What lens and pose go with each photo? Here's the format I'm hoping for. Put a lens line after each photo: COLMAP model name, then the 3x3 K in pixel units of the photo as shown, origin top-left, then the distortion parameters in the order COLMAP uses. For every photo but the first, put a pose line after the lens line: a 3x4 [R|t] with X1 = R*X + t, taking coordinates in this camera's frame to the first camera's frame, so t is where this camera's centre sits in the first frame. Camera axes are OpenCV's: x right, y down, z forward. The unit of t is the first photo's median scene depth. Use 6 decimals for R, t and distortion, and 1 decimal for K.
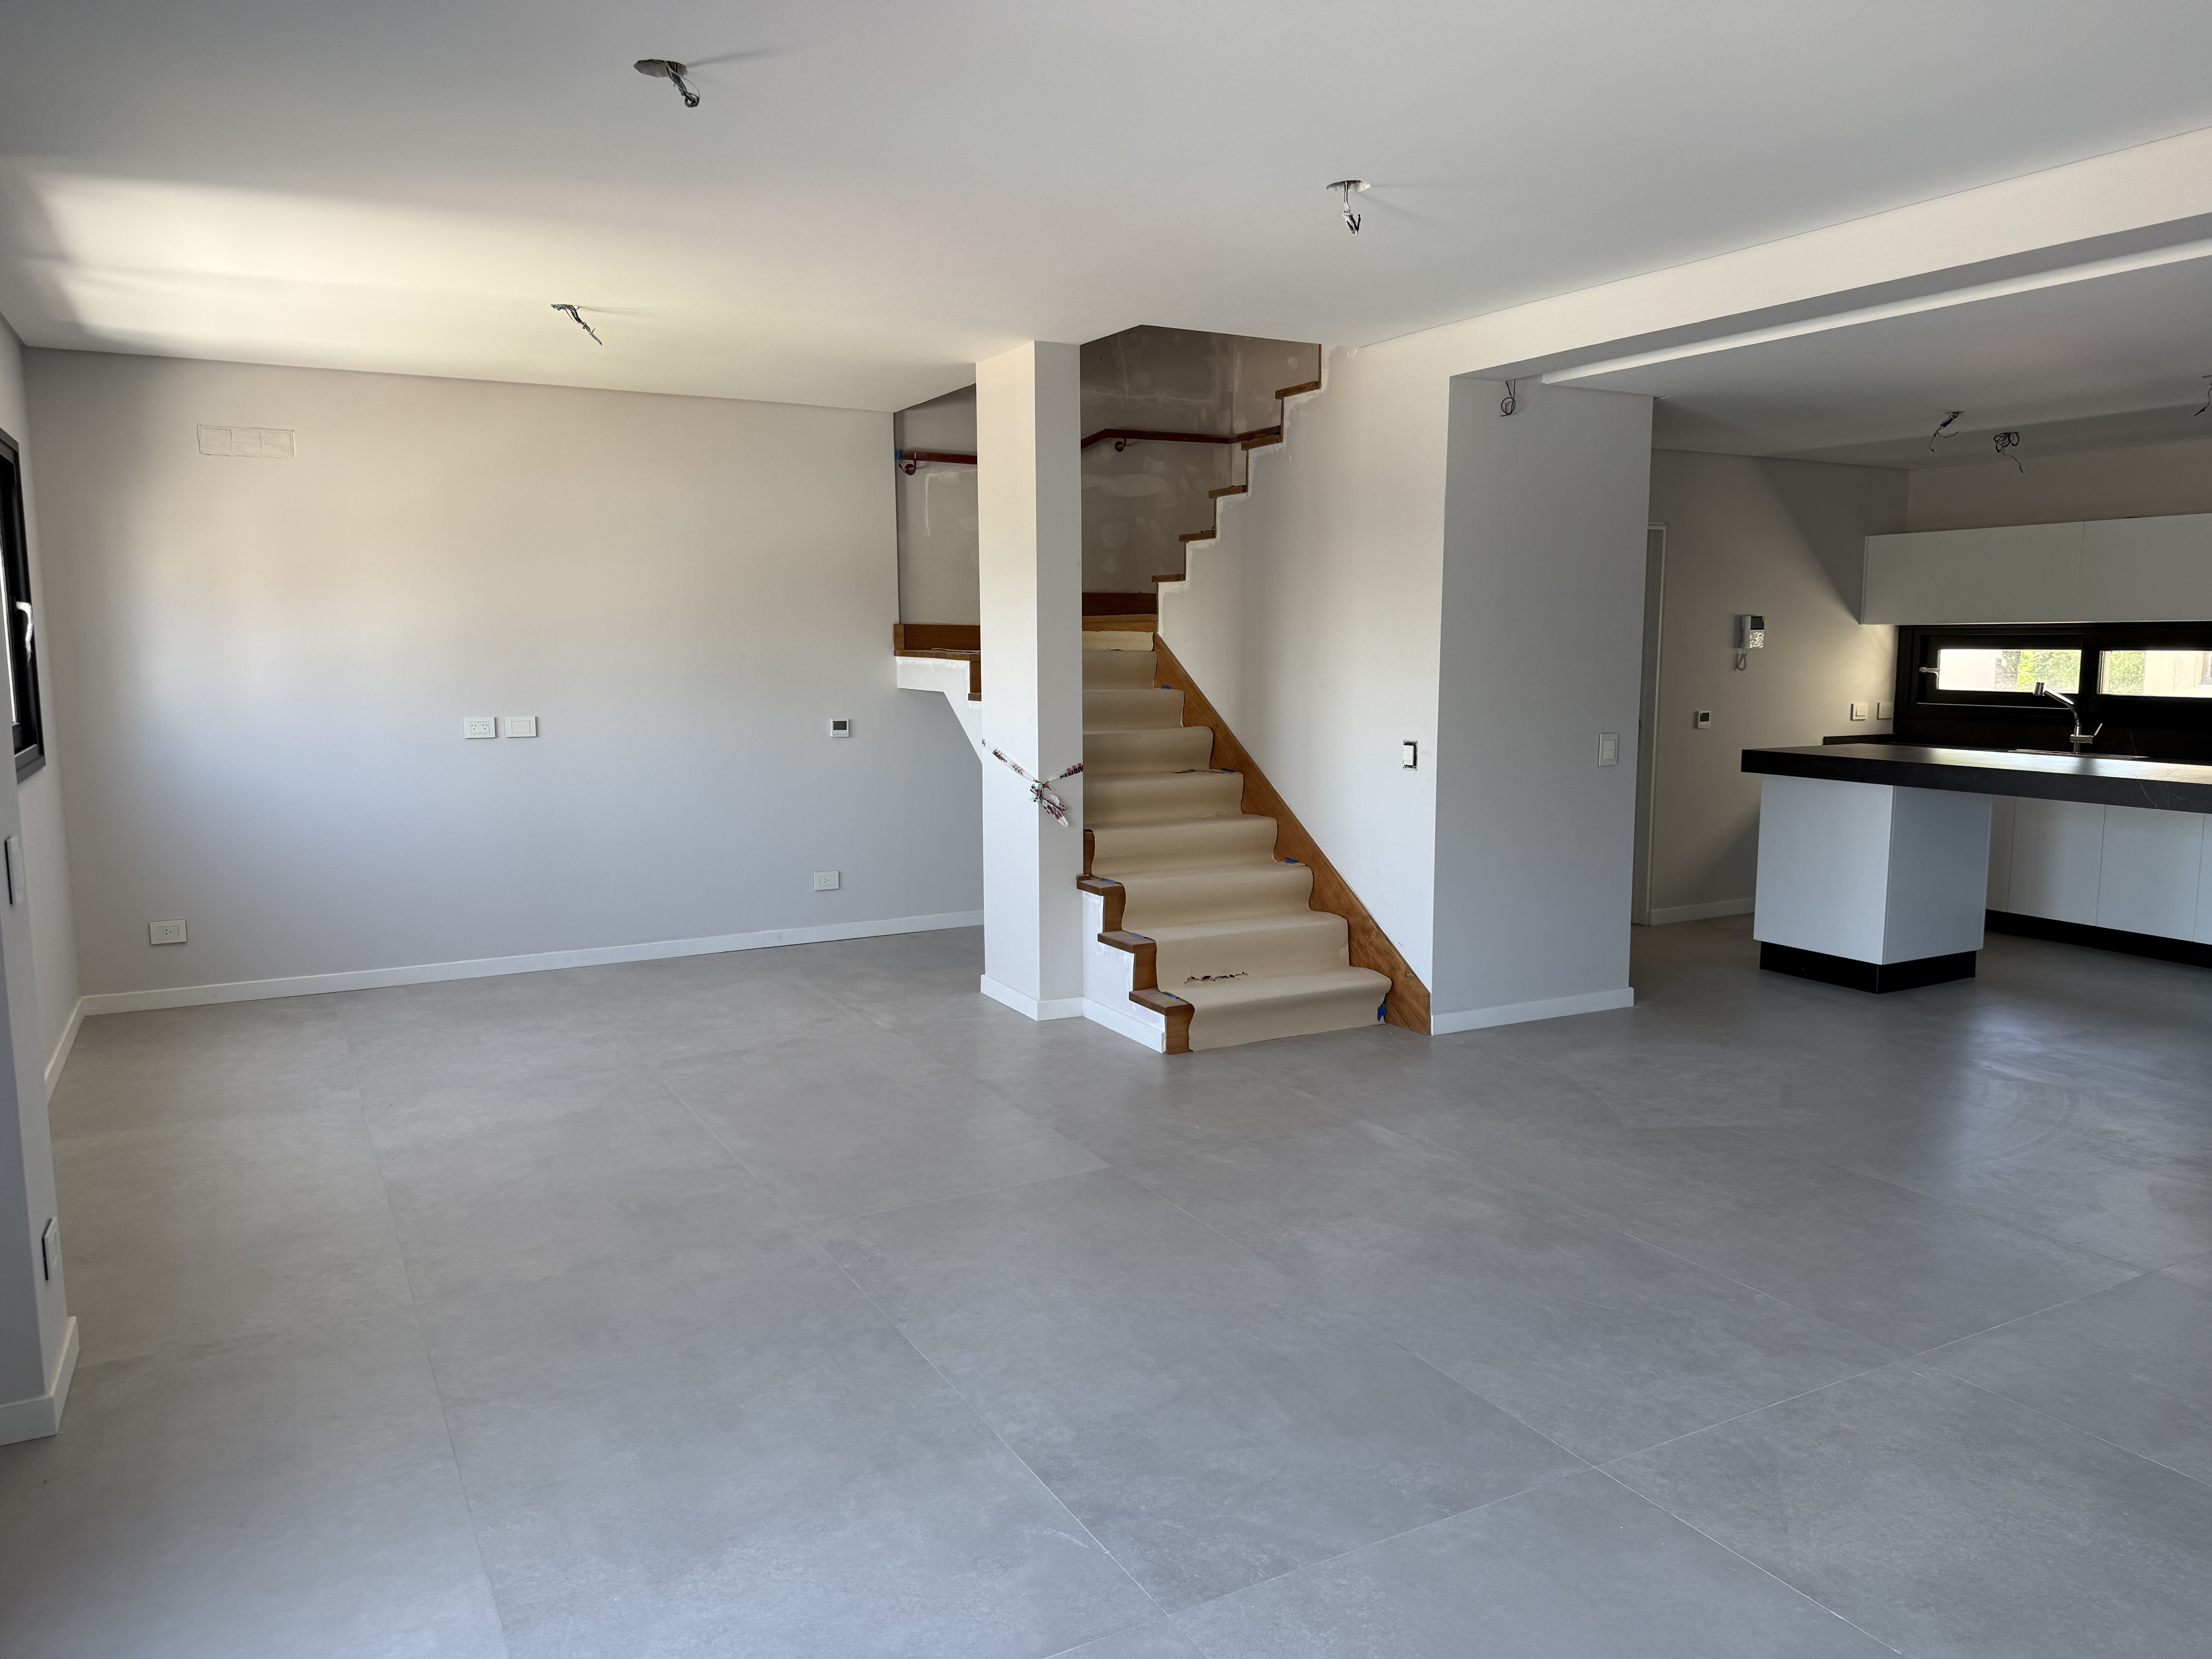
lens RADIAL K [[1563.8, 0, 1105.6], [0, 1563.8, 839.2], [0, 0, 1]] dist [0.006630, -0.004259]
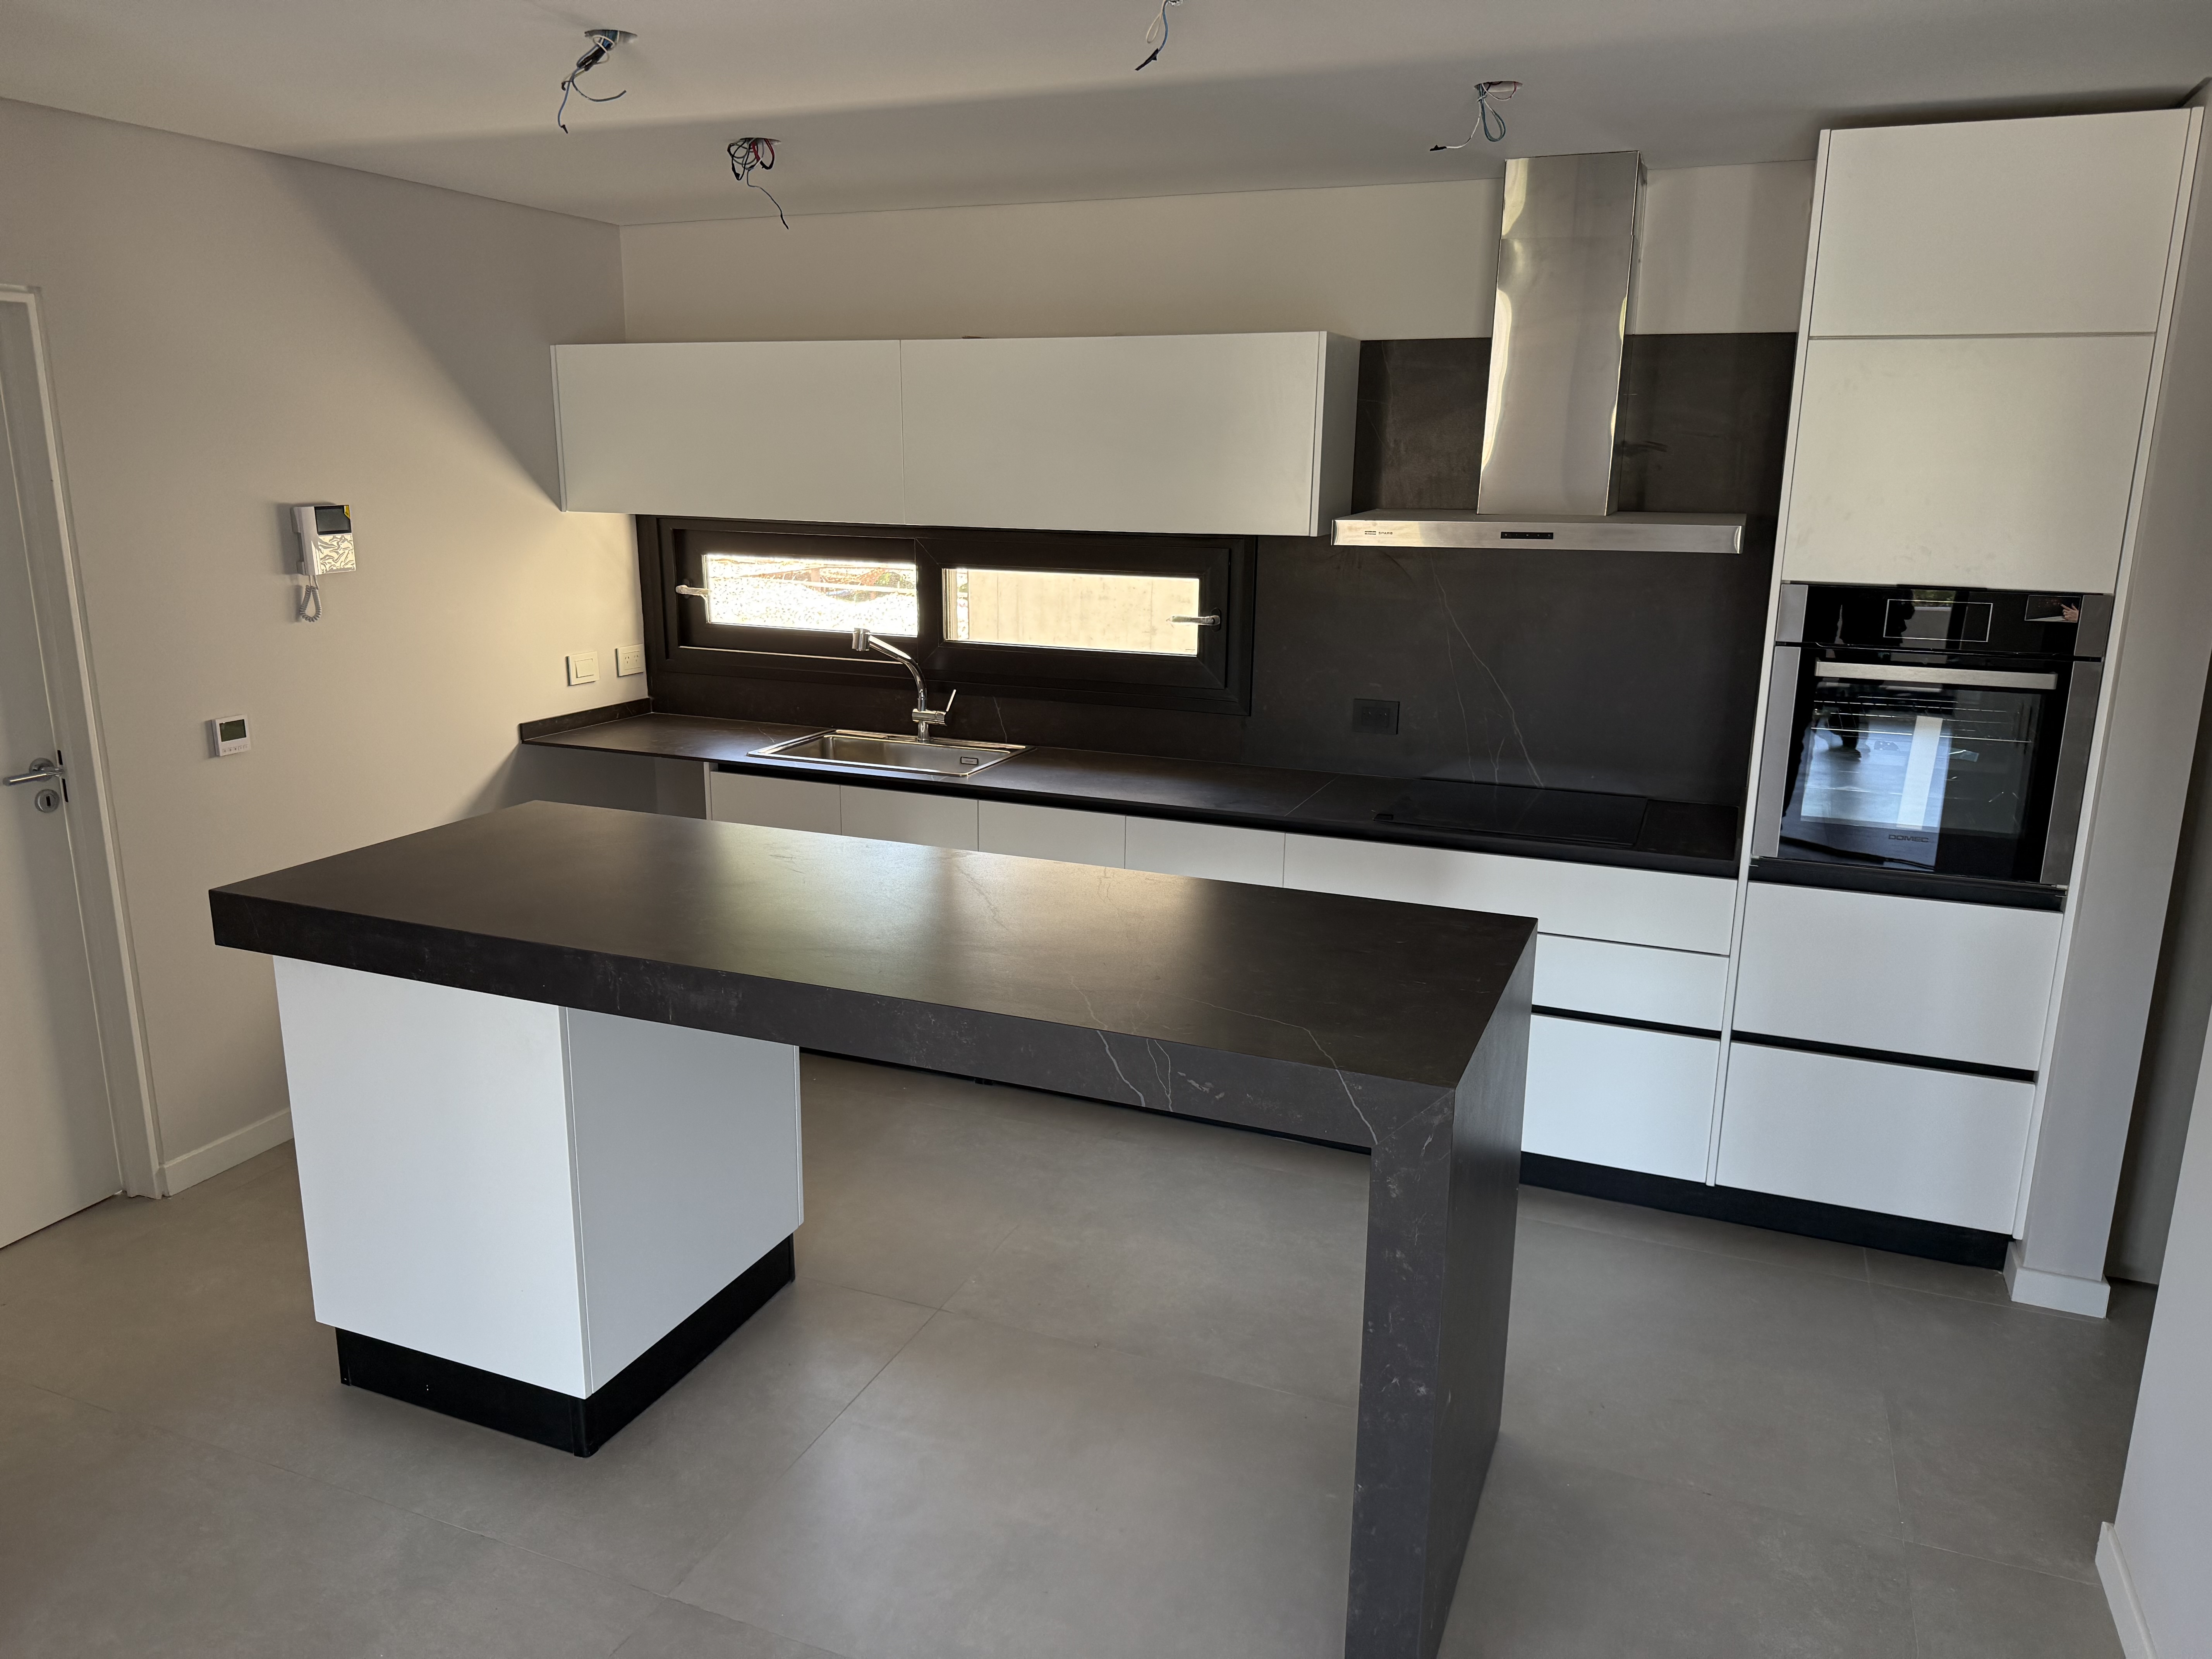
lens RADIAL K [[1563.8, 0, 1111.6], [0, 1563.8, 829.9], [0, 0, 1]] dist [0.006630, -0.004259]
pose [[0.772651, -0.138490, 0.619541, 0.291767], [0.066132, 0.988164, 0.138414, -0.095342], [-0.631377, -0.065975, 0.772664, 0.476897]]
